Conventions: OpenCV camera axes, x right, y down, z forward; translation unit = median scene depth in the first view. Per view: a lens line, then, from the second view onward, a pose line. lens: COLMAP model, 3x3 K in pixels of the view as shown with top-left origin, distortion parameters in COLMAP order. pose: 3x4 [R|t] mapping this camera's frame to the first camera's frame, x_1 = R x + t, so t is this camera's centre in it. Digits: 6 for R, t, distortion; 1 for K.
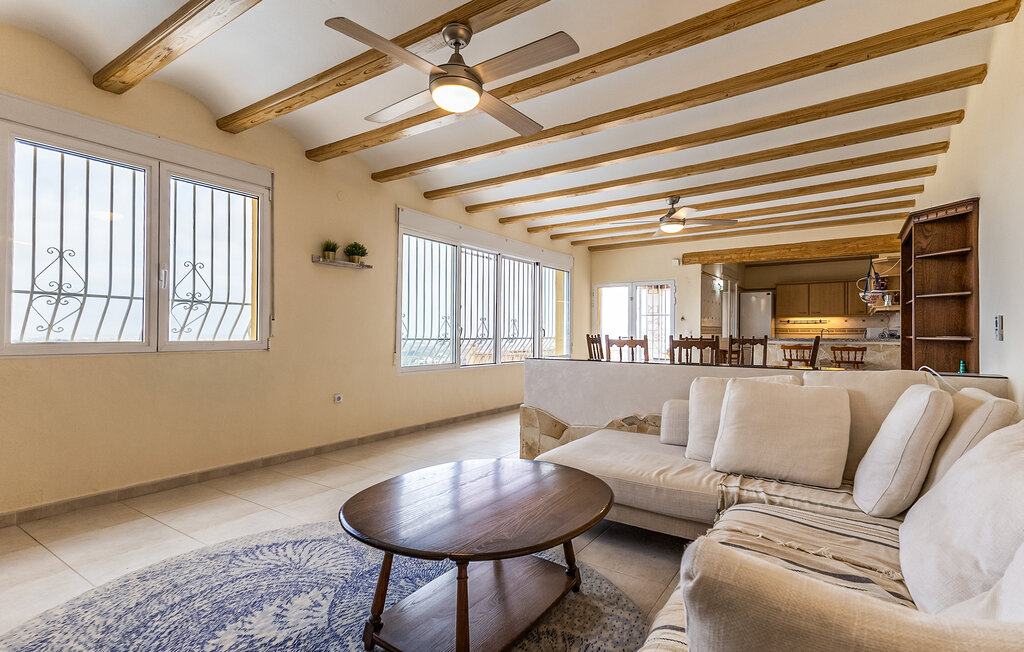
lens RADIAL K [[474.2, 0, 512.0], [0, 474.2, 326.0], [0, 0, 1]] dist [0.011445, -0.000404]
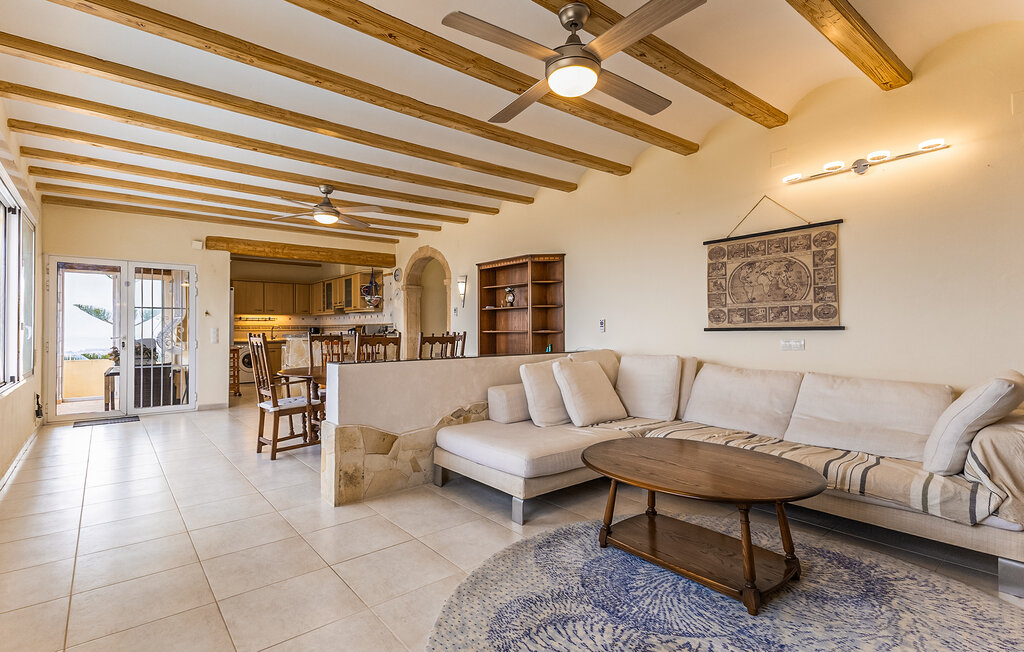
lens RADIAL K [[485.0, 0, 515.2], [0, 485.0, 315.0], [0, 0, 1]] dist [0.011299, 0.000232]
pose [[0.295607, 0.023848, 0.955012, -0.468275], [-0.007830, 0.999715, -0.022541, 0.003319], [-0.955277, -0.000814, 0.295710, 0.357382]]
